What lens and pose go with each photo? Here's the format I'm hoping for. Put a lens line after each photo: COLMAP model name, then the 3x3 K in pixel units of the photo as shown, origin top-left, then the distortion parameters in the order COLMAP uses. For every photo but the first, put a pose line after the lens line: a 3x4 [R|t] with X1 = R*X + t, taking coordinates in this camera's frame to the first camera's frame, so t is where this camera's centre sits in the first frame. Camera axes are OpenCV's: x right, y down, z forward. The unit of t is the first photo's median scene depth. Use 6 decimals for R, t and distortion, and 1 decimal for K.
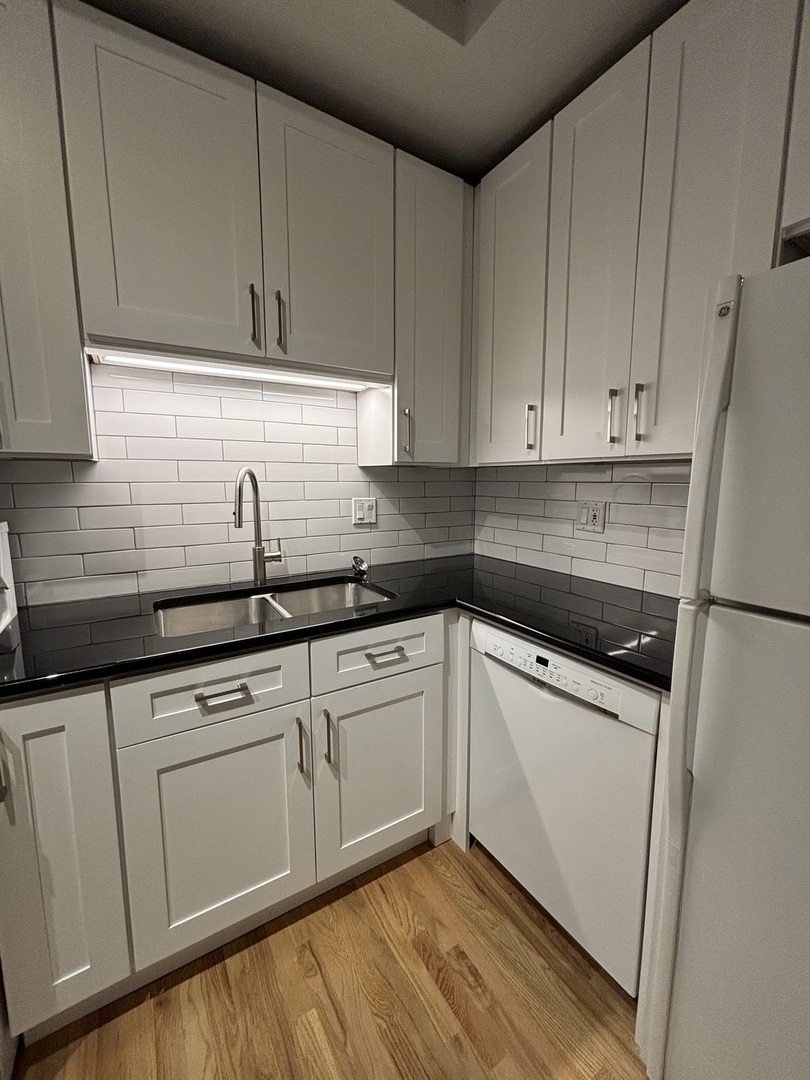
lens RADIAL K [[435.1, 0, 404.7], [0, 435.1, 537.2], [0, 0, 1]] dist [-0.011111, 0.005021]
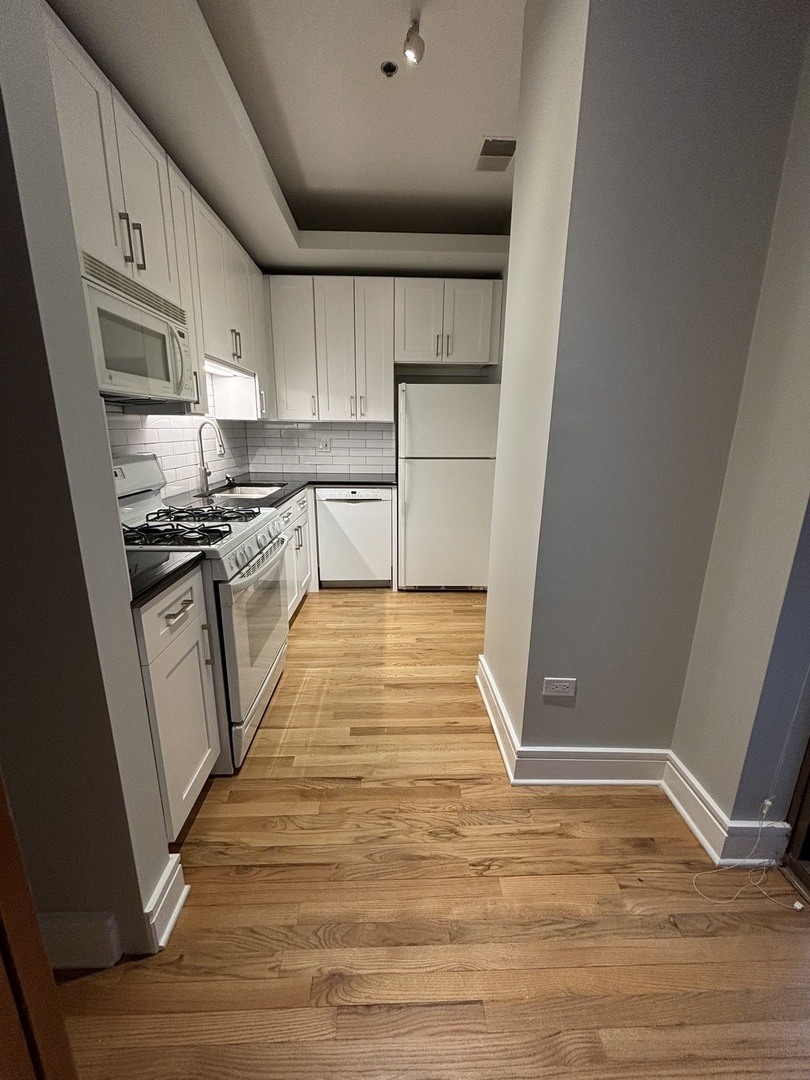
lens RADIAL K [[435.1, 0, 404.7], [0, 435.1, 537.2], [0, 0, 1]] dist [-0.011111, 0.005021]
pose [[0.497986, -0.200872, 0.843599, -1.574956], [0.100053, 0.979615, 0.174197, 0.080830], [-0.861394, -0.002343, 0.507933, -0.601988]]
